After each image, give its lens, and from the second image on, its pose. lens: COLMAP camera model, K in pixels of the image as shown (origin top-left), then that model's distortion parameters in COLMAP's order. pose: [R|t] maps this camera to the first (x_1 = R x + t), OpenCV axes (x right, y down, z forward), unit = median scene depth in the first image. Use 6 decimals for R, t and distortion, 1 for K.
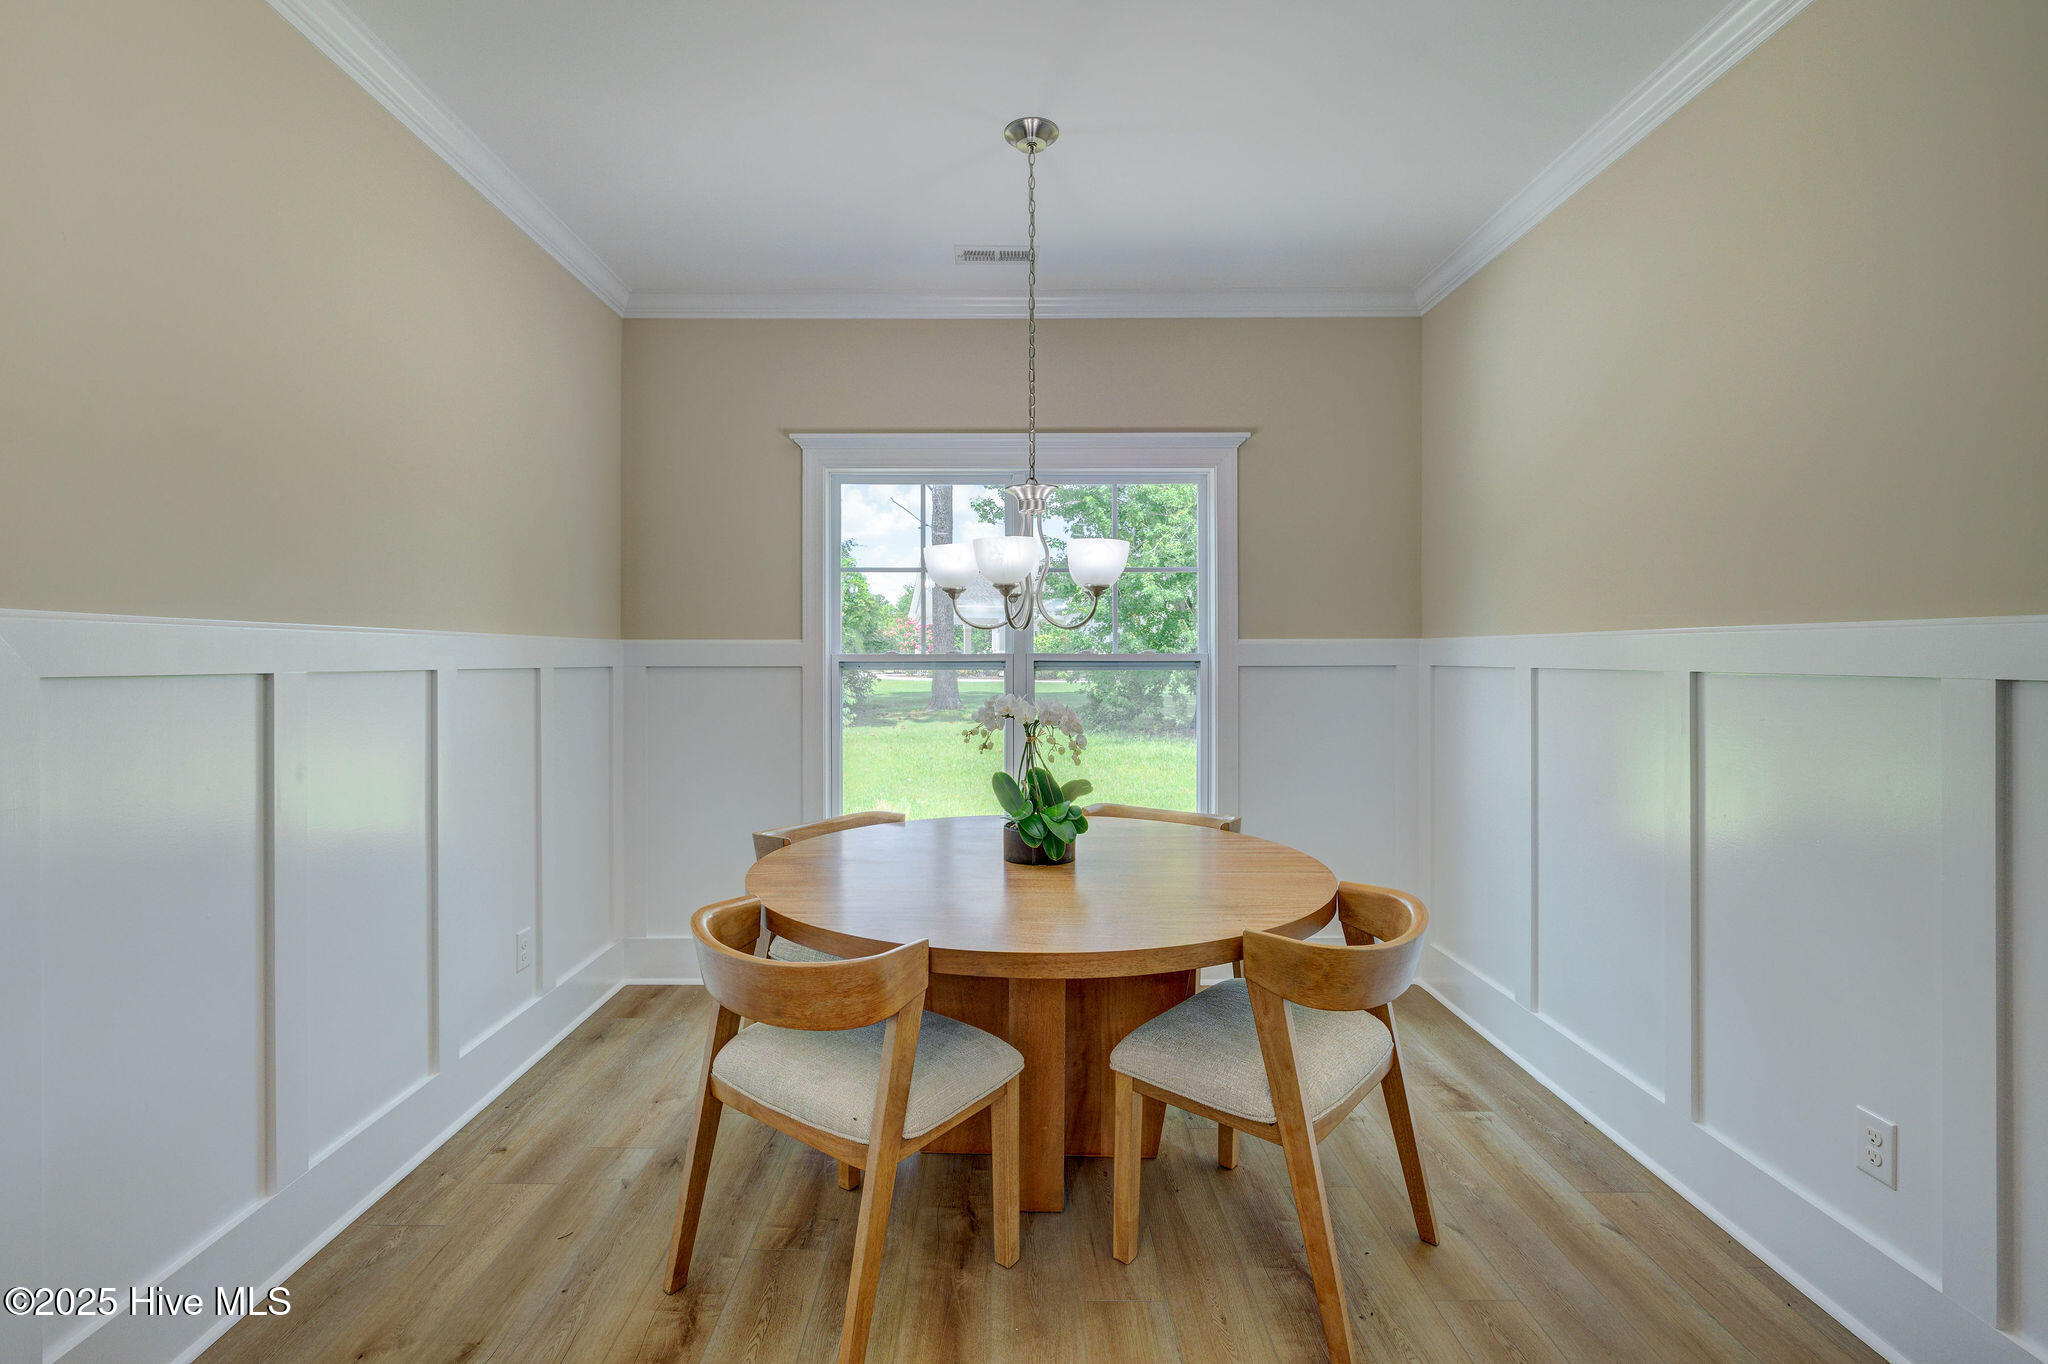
lens RADIAL K [[889.1, 0, 1013.2], [0, 889.1, 668.6], [0, 0, 1]] dist [-0.006888, -0.000395]
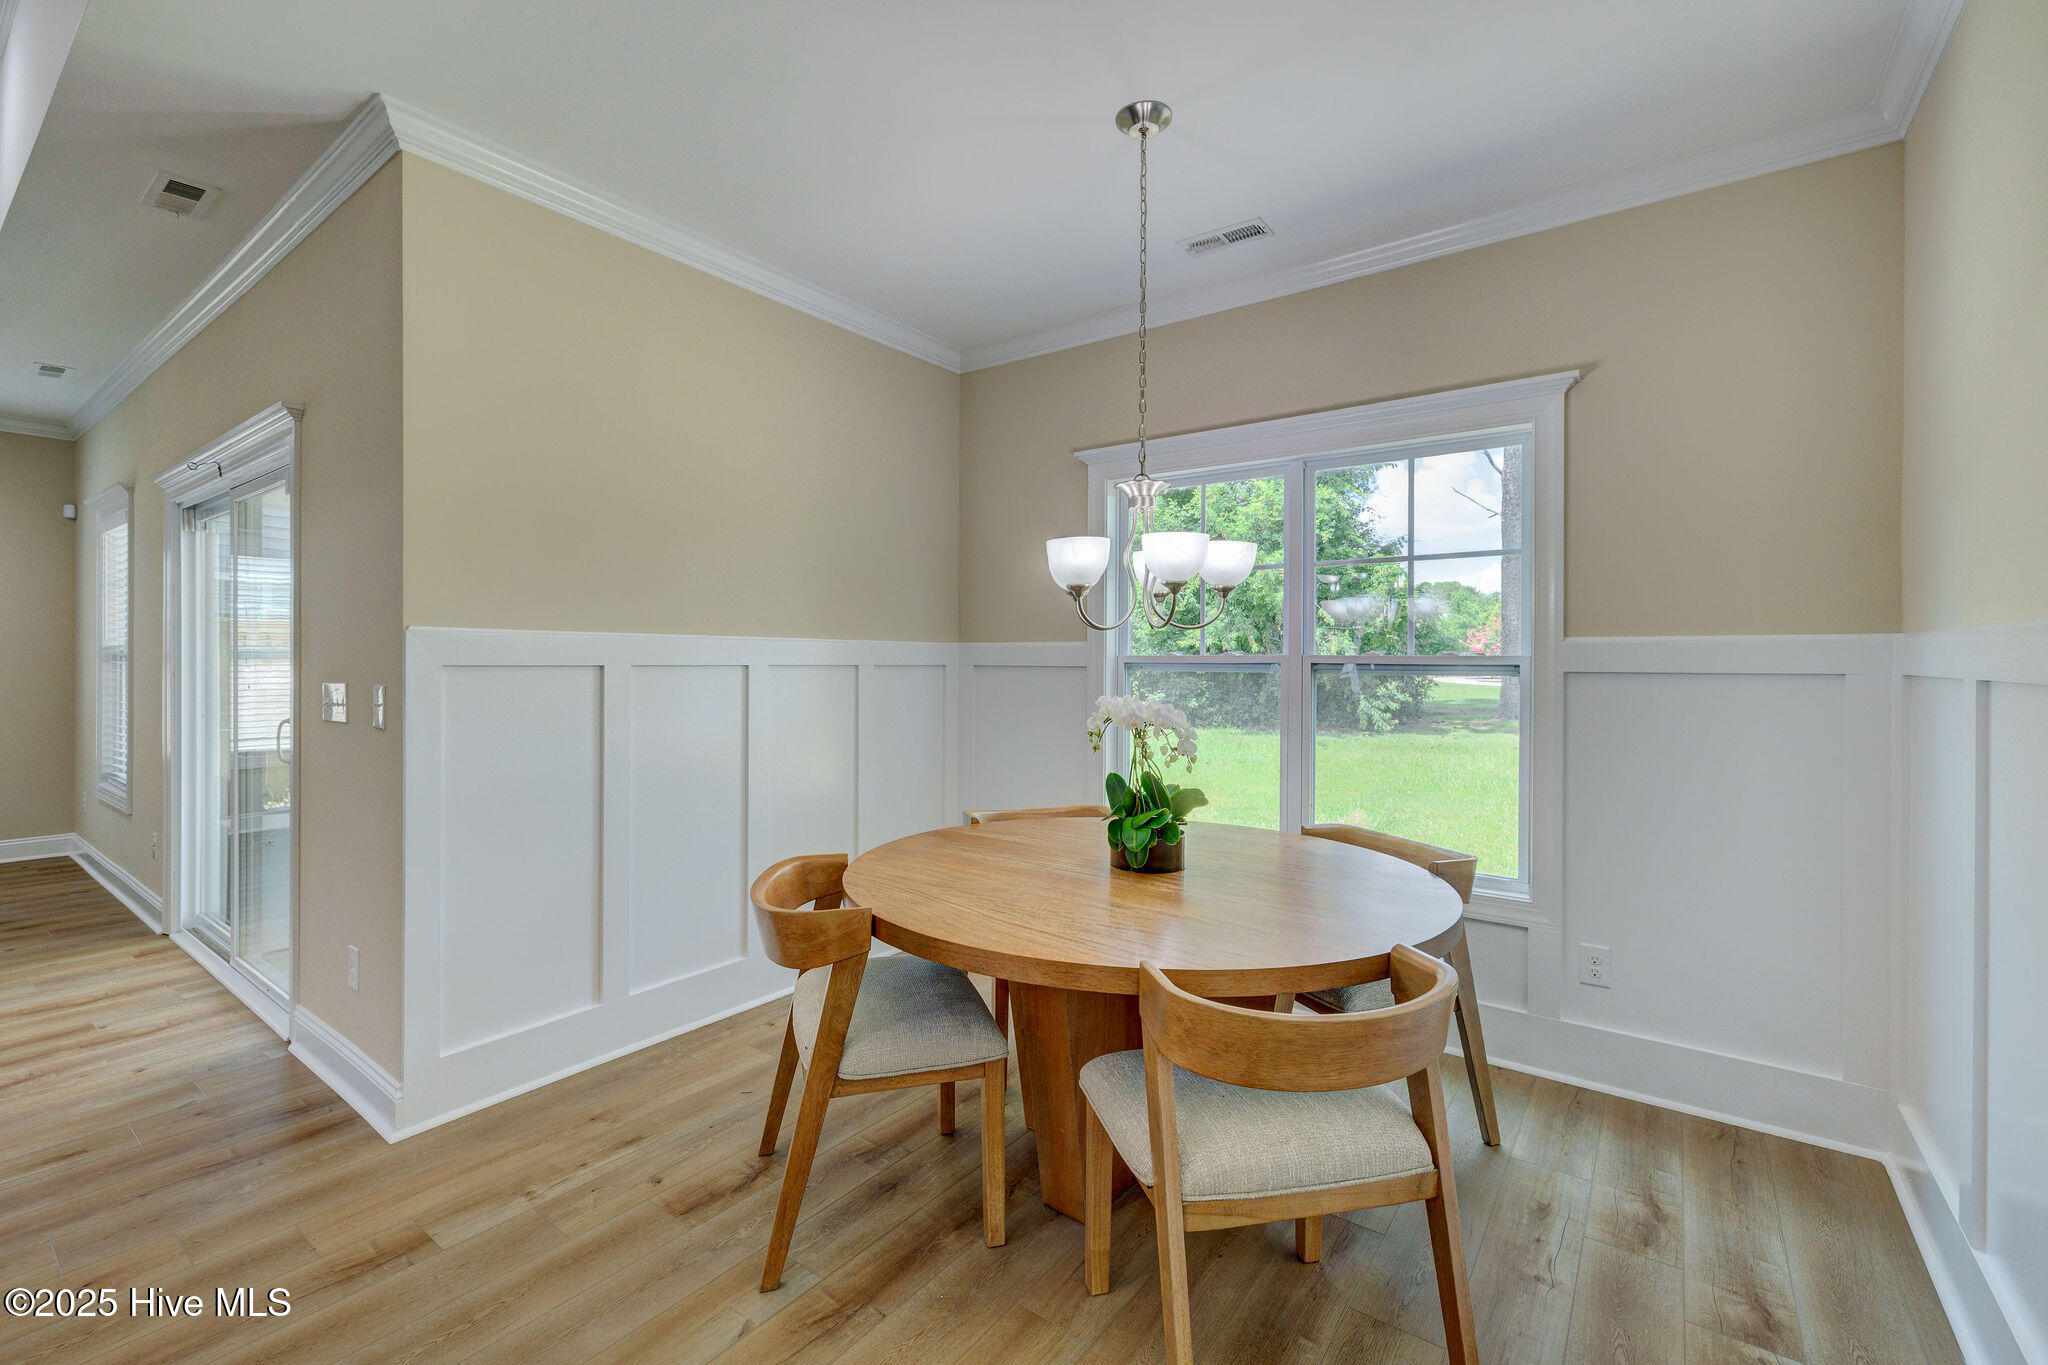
lens RADIAL K [[867.8, 0, 1019.1], [0, 867.8, 668.6], [0, 0, 1]] dist [-0.000180, 0.000980]
pose [[0.806680, 0.012507, -0.590856, 0.423679], [-0.013829, 0.999902, 0.002285, -0.001346], [0.590827, 0.006328, 0.806774, 0.137454]]
